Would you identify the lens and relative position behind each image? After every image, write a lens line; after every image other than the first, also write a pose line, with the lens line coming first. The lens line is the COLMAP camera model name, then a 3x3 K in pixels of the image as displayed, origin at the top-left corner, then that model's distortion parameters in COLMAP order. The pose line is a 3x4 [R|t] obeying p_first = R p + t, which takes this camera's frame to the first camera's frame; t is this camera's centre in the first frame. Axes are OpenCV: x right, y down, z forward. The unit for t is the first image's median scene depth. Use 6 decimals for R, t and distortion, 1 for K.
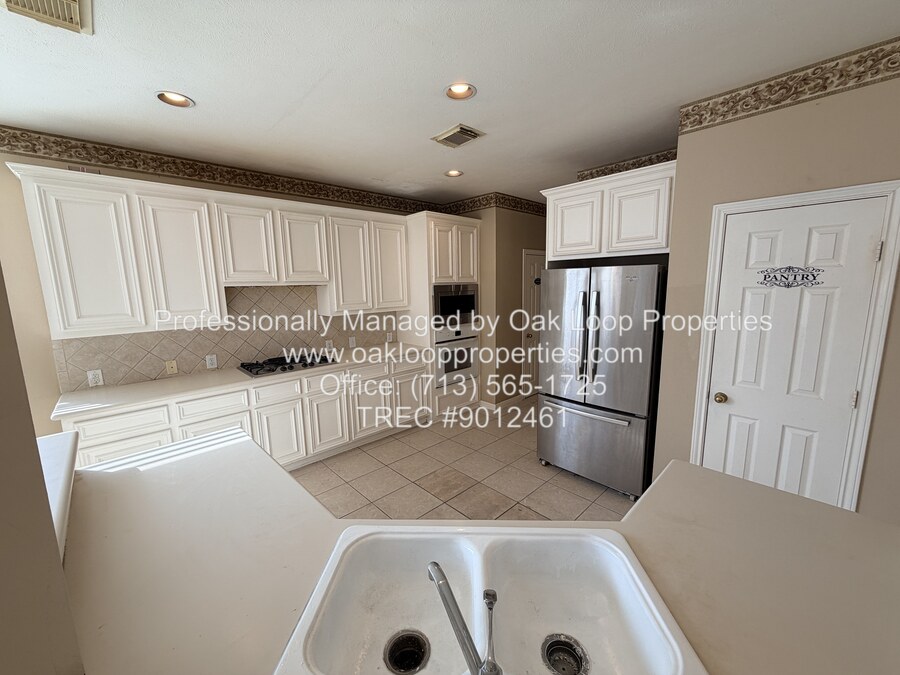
lens RADIAL K [[359.9, 0, 449.1], [0, 359.9, 337.2], [0, 0, 1]] dist [-0.000811, -0.000224]
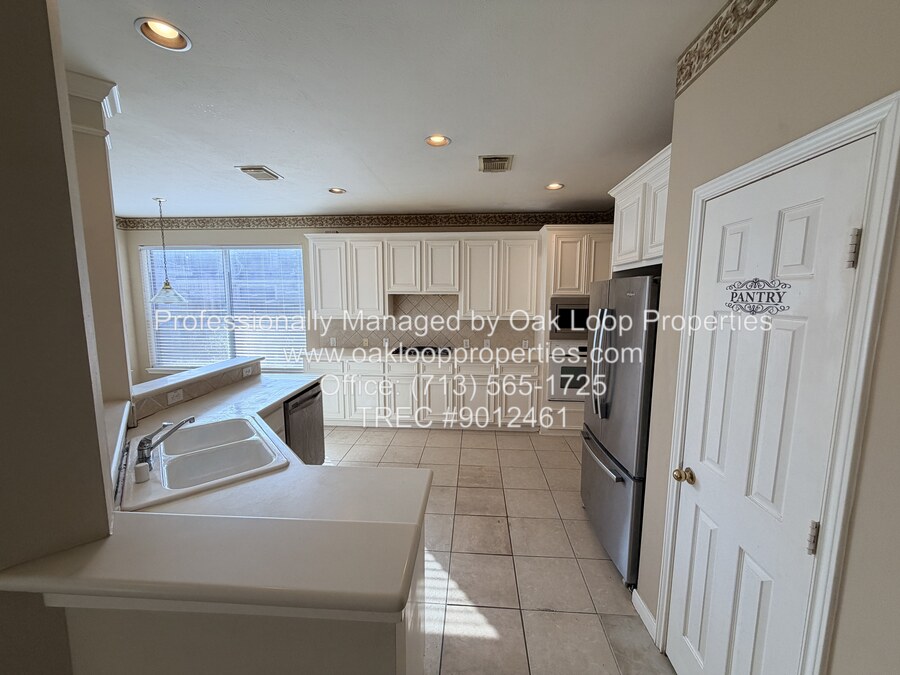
lens RADIAL K [[359.9, 0, 445.0], [0, 359.9, 338.4], [0, 0, 1]] dist [-0.000811, -0.000224]
pose [[0.666690, 0.109989, -0.737175, 0.669310], [-0.127036, 0.991348, 0.033023, -0.034391], [0.734429, 0.071632, 0.674895, 0.148278]]
